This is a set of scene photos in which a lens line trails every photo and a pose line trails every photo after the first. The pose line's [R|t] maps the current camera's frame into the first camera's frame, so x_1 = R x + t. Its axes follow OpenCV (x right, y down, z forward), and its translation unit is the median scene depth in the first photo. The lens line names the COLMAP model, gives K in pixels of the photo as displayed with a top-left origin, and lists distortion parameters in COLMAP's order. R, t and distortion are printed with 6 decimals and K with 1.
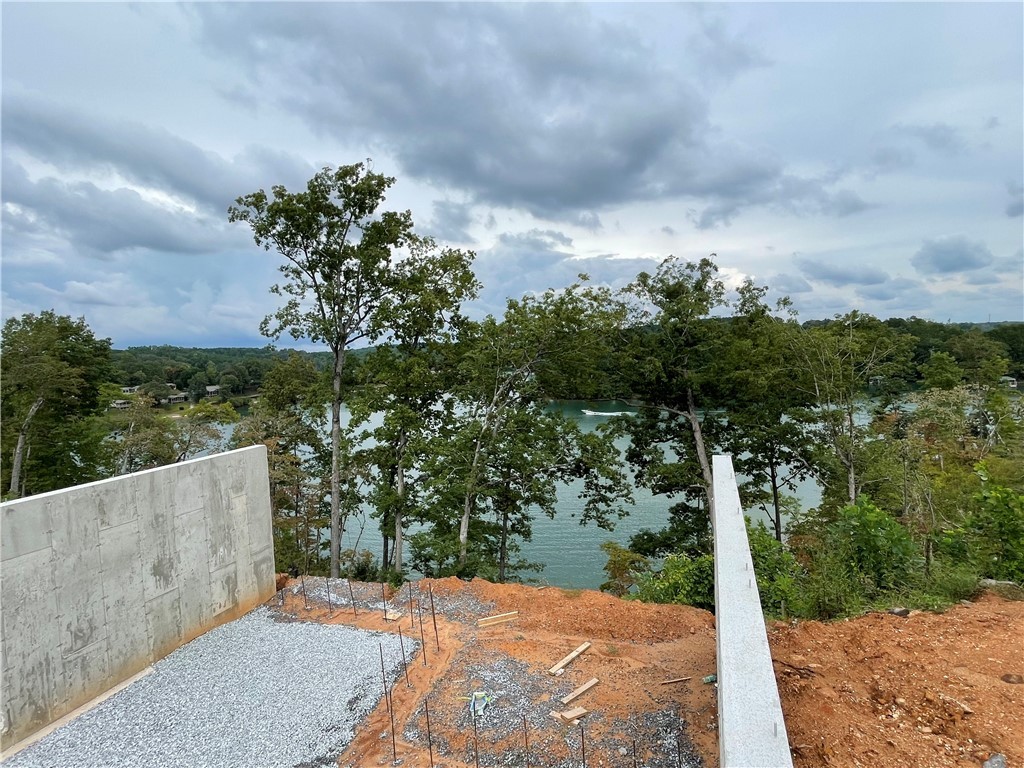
lens RADIAL K [[529.7, 0, 511.9], [0, 529.7, 387.0], [0, 0, 1]] dist [-0.009234, 0.001012]
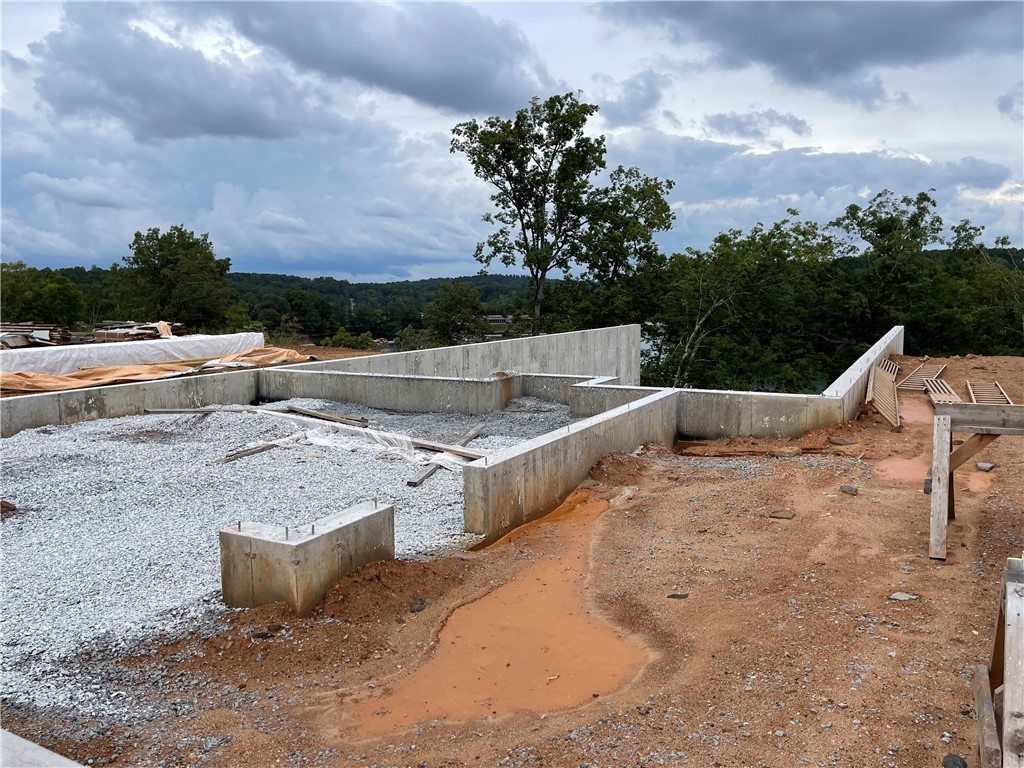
lens RADIAL K [[796.1, 0, 505.8], [0, 796.1, 388.3], [0, 0, 1]] dist [0.028334, -0.021544]
pose [[0.988831, 0.050152, -0.140346, -0.167157], [-0.042476, 0.997460, 0.057170, 0.062918], [0.142857, -0.050570, 0.988451, -0.583391]]
